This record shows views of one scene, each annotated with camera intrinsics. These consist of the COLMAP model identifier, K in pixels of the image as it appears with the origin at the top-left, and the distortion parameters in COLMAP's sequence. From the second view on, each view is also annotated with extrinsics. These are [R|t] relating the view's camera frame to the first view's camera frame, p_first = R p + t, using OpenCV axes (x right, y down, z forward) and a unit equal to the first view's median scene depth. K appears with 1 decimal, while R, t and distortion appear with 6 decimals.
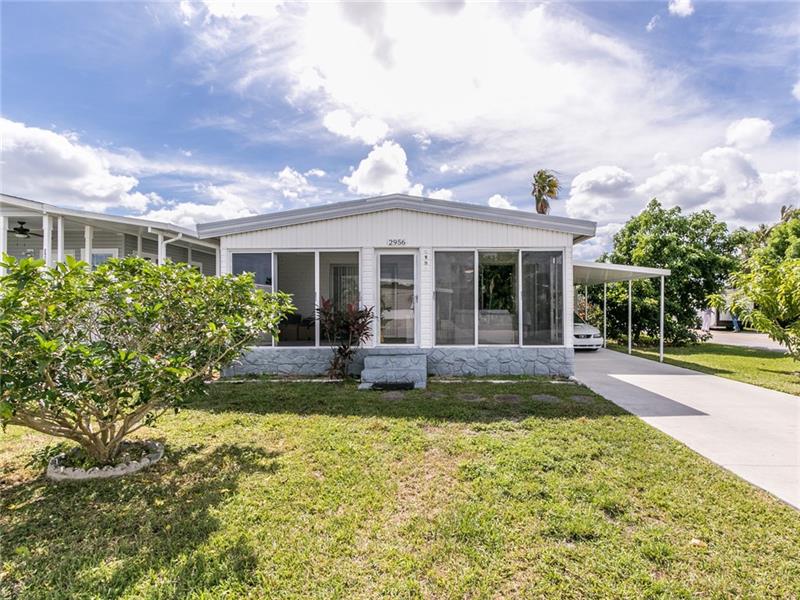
lens RADIAL K [[414.4, 0, 404.3], [0, 414.4, 304.5], [0, 0, 1]] dist [0.000247, -0.000136]
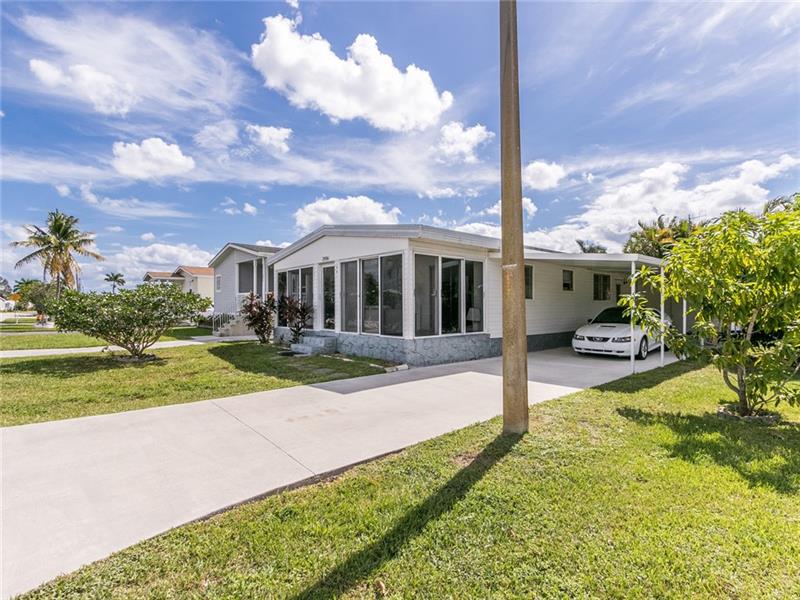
lens RADIAL K [[414.4, 0, 400.6], [0, 414.4, 277.5], [0, 0, 1]] dist [0.000247, -0.000136]
pose [[0.655687, -0.049409, -0.753415, 1.238648], [0.003249, 0.998032, -0.062623, 0.008139], [0.755026, 0.038614, 0.654557, 0.249647]]
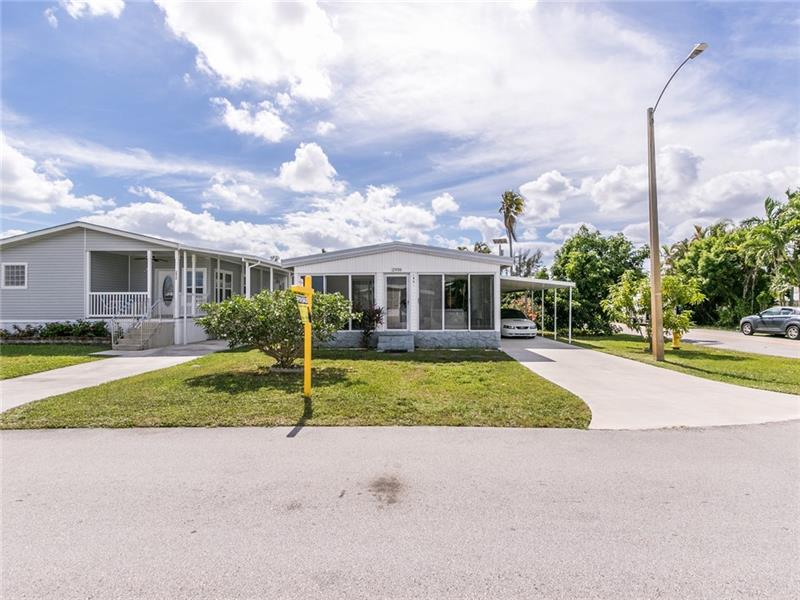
lens RADIAL K [[414.4, 0, 378.5], [0, 414.4, 301.3], [0, 0, 1]] dist [0.000247, -0.000136]
pose [[0.999726, 0.000750, -0.023401, -0.052582], [-0.000854, 0.999990, -0.004419, -0.011790], [0.023398, 0.004437, 0.999716, -0.714573]]
